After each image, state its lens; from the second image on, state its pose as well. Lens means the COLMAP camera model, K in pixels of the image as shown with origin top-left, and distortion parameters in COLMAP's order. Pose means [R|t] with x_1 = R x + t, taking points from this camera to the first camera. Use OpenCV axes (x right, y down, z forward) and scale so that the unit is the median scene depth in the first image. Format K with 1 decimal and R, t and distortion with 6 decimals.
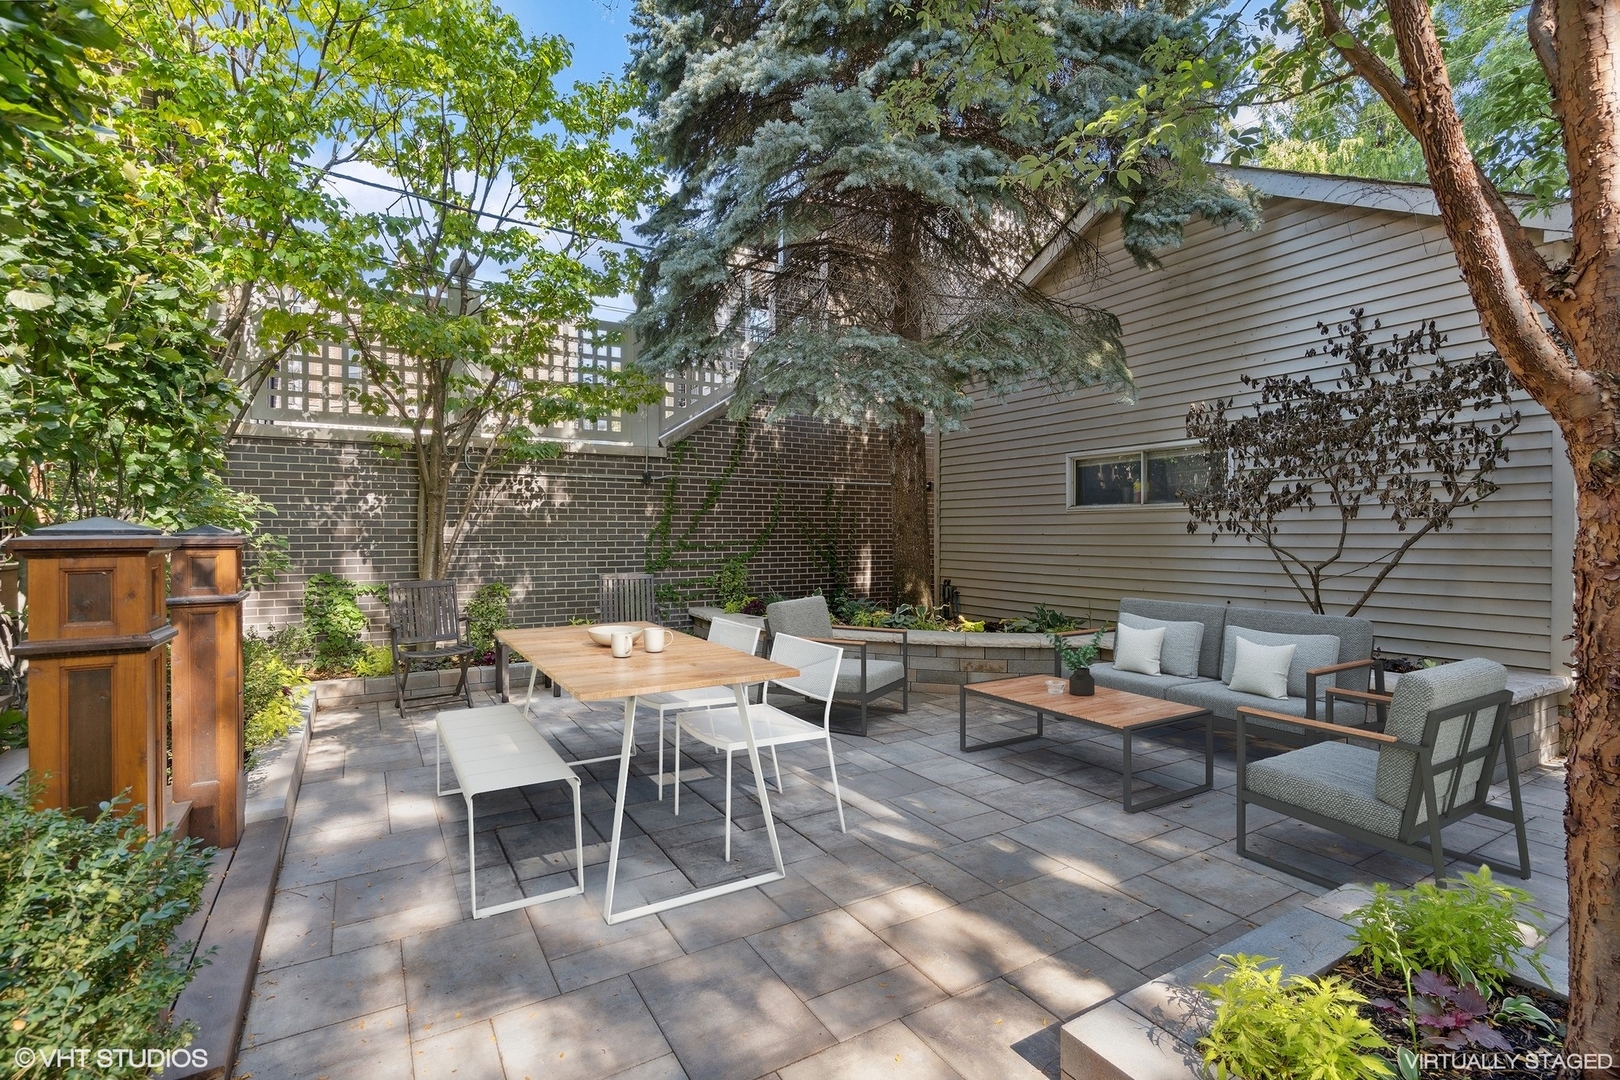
lens RADIAL K [[762.7, 0, 810.0], [0, 762.7, 540.0], [0, 0, 1]] dist [-0.000830, 0.000746]
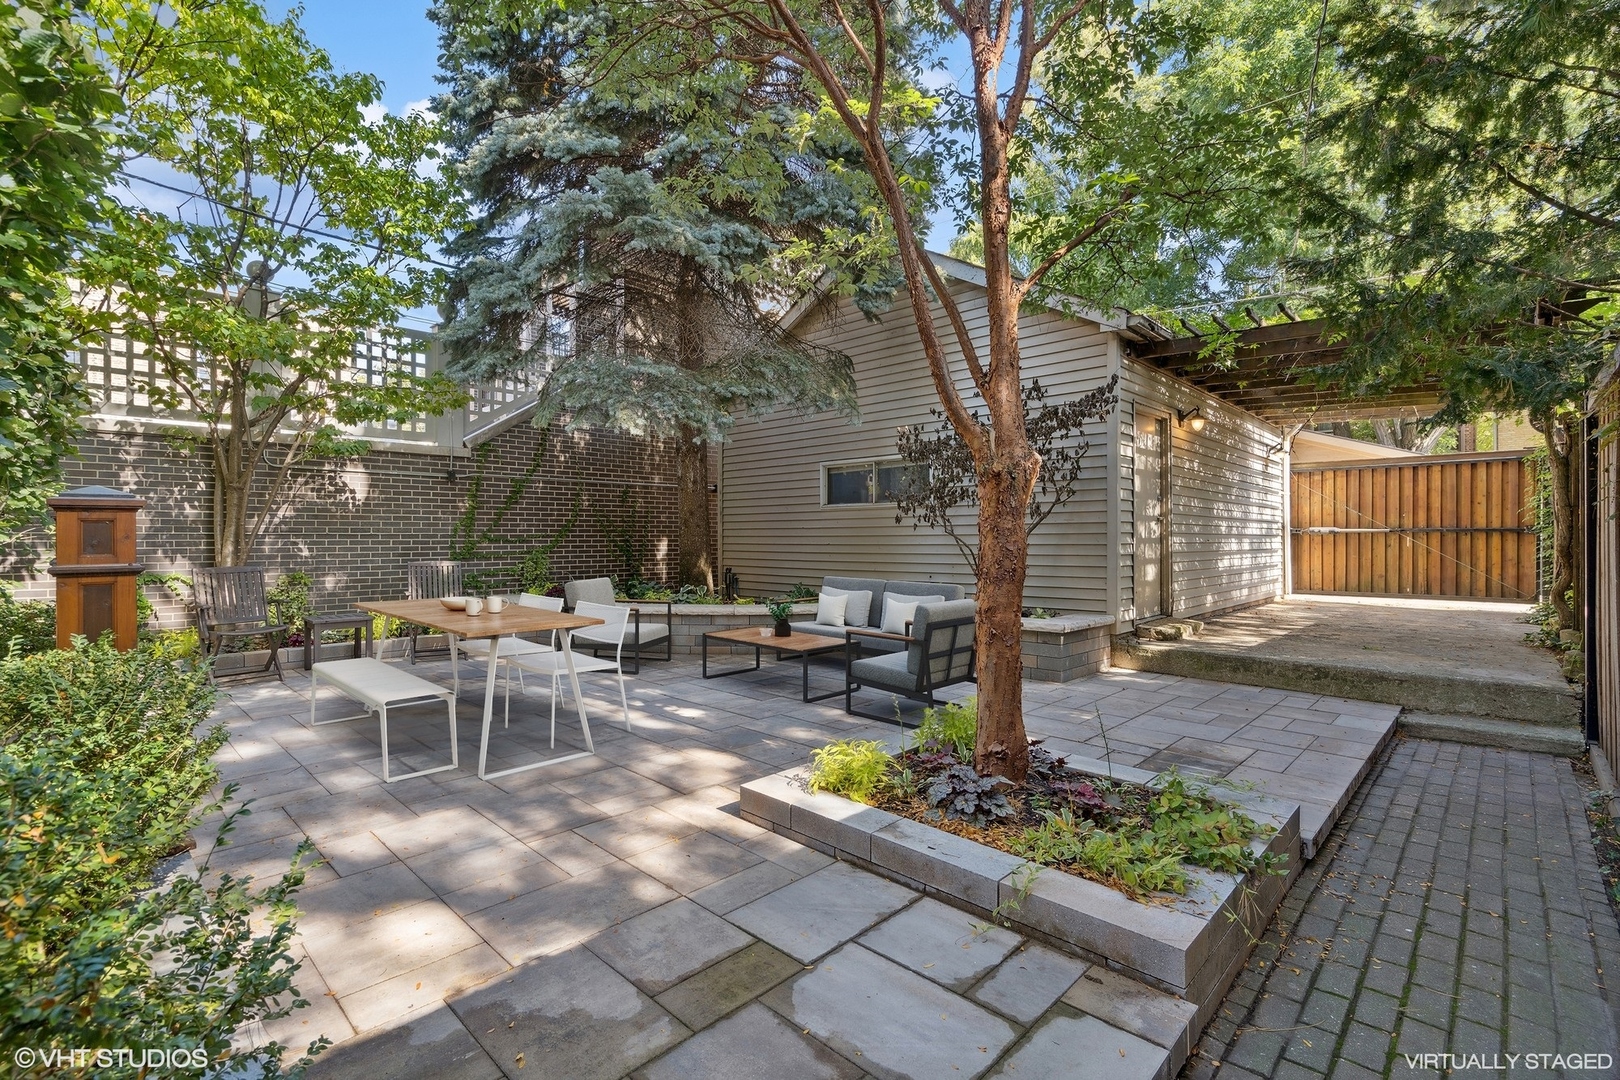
lens RADIAL K [[762.7, 0, 810.0], [0, 762.7, 540.0], [0, 0, 1]] dist [-0.000830, 0.000746]
pose [[0.968766, -0.000681, 0.247974, 0.012860], [0.002837, 0.999961, -0.008337, 0.023303], [-0.247959, 0.008781, 0.968731, -0.200653]]
